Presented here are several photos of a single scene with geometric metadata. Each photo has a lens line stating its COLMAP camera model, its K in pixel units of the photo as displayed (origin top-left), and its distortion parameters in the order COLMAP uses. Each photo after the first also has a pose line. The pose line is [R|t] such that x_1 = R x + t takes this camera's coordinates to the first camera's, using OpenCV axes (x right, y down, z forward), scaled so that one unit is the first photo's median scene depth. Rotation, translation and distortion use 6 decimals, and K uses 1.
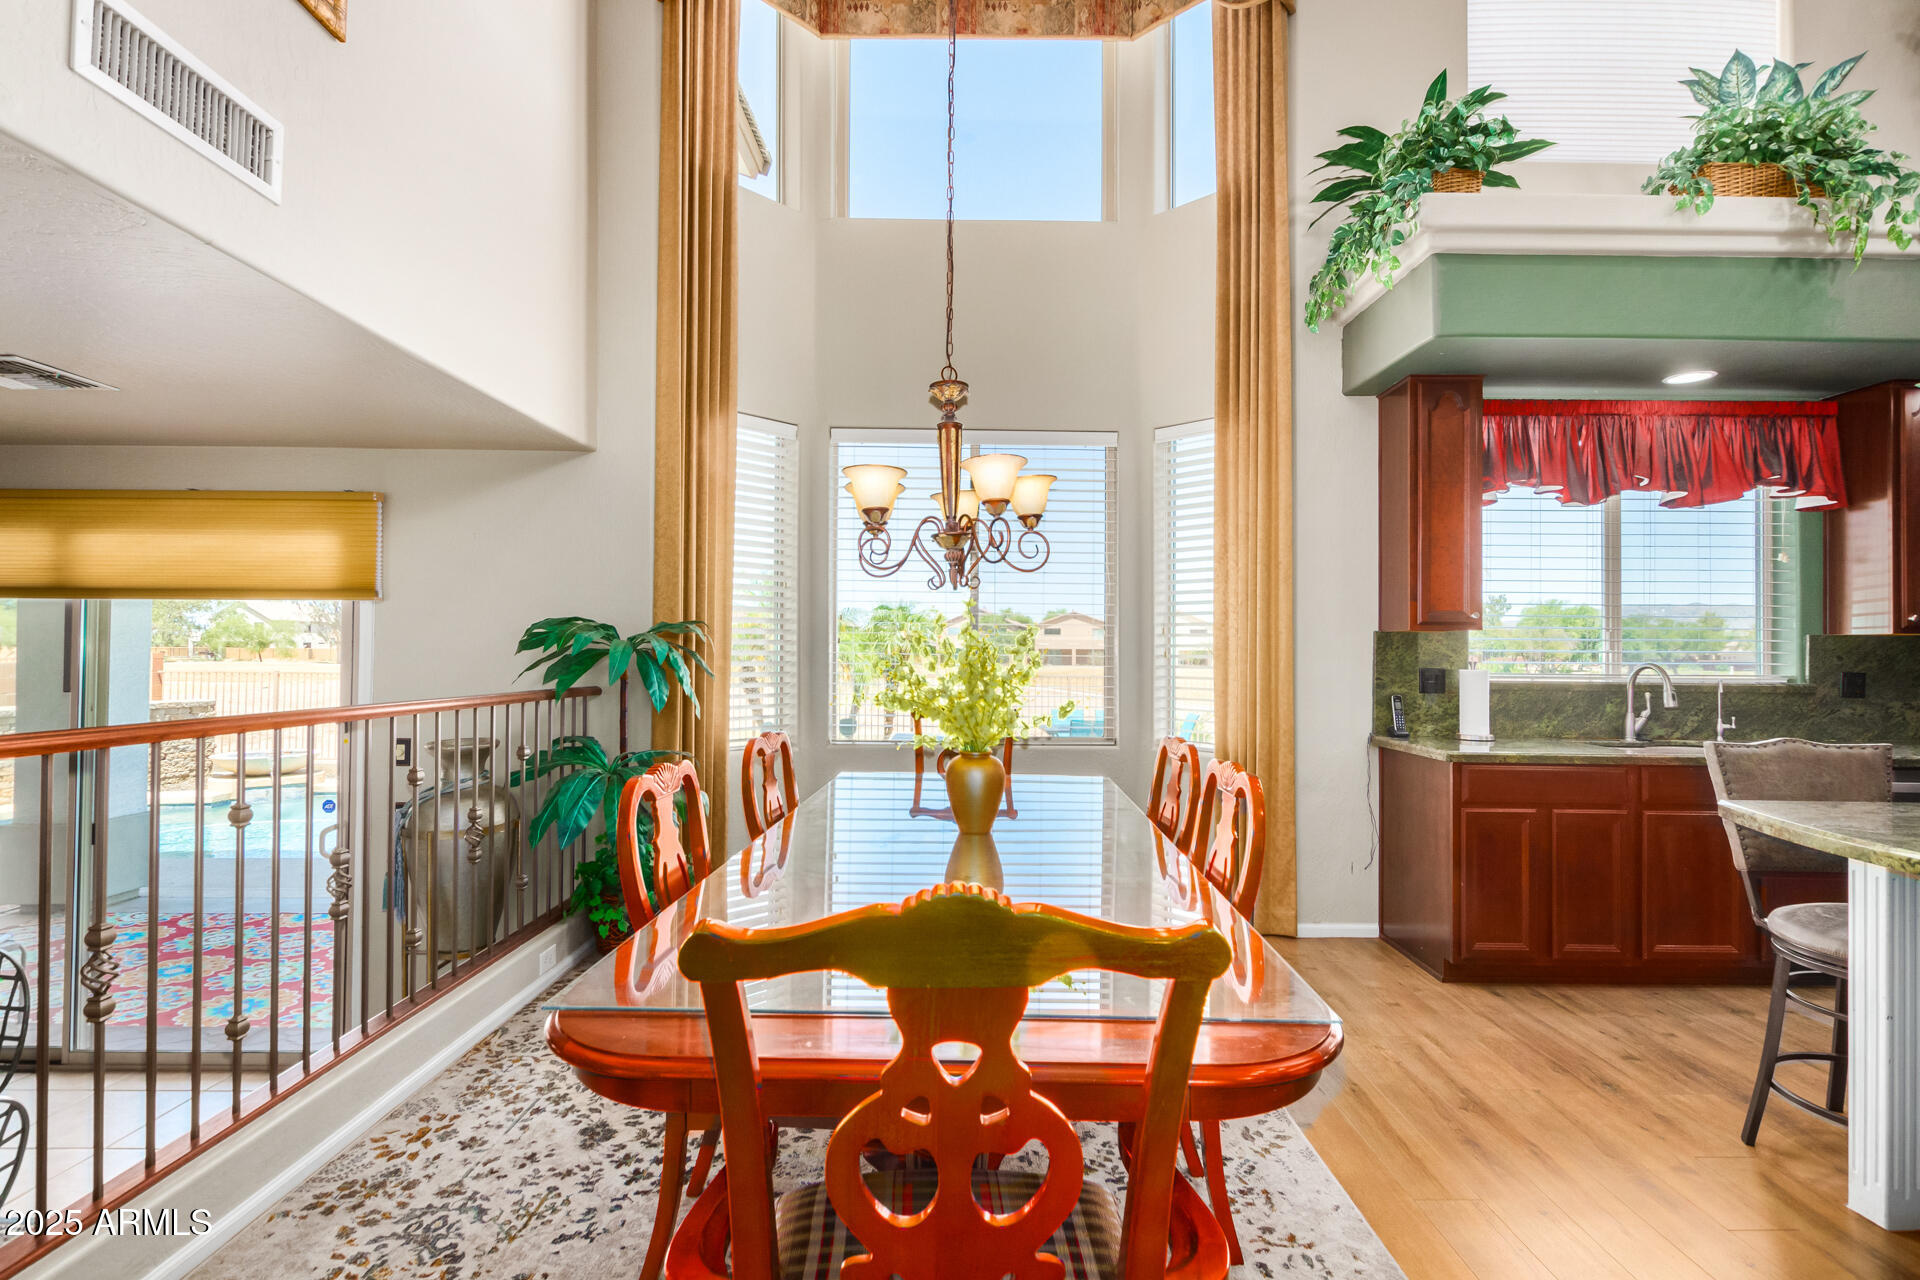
lens RADIAL K [[888.5, 0, 966.1], [0, 888.5, 636.1], [0, 0, 1]] dist [0.008215, -0.002012]
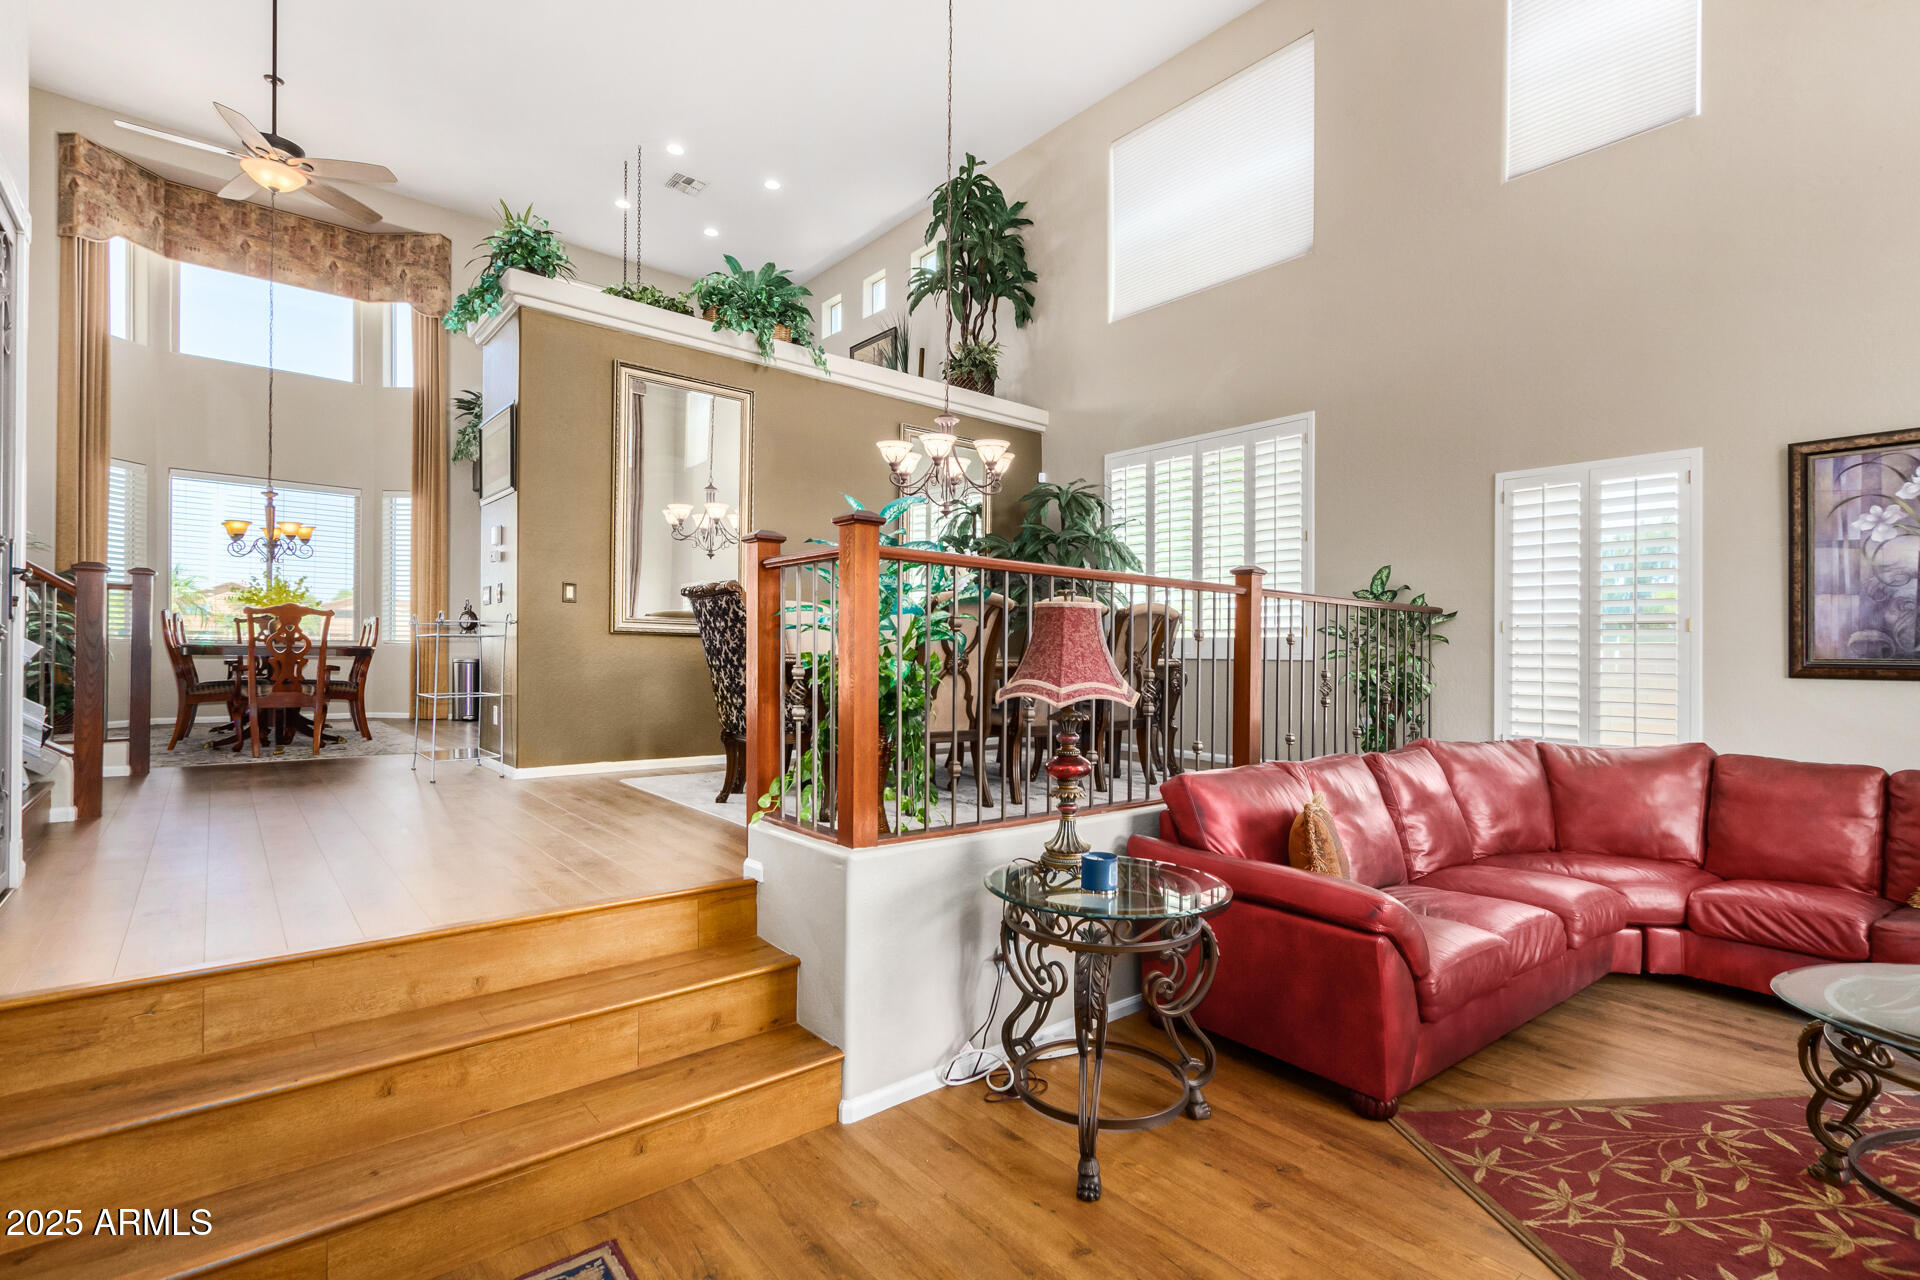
lens RADIAL K [[888.5, 0, 942.4], [0, 888.5, 649.4], [0, 0, 1]] dist [0.008215, -0.002012]
pose [[0.776549, -0.000023, 0.630056, -0.085162], [-0.003537, 0.999984, 0.004396, 0.119343], [-0.630046, -0.005642, 0.776537, -1.505545]]
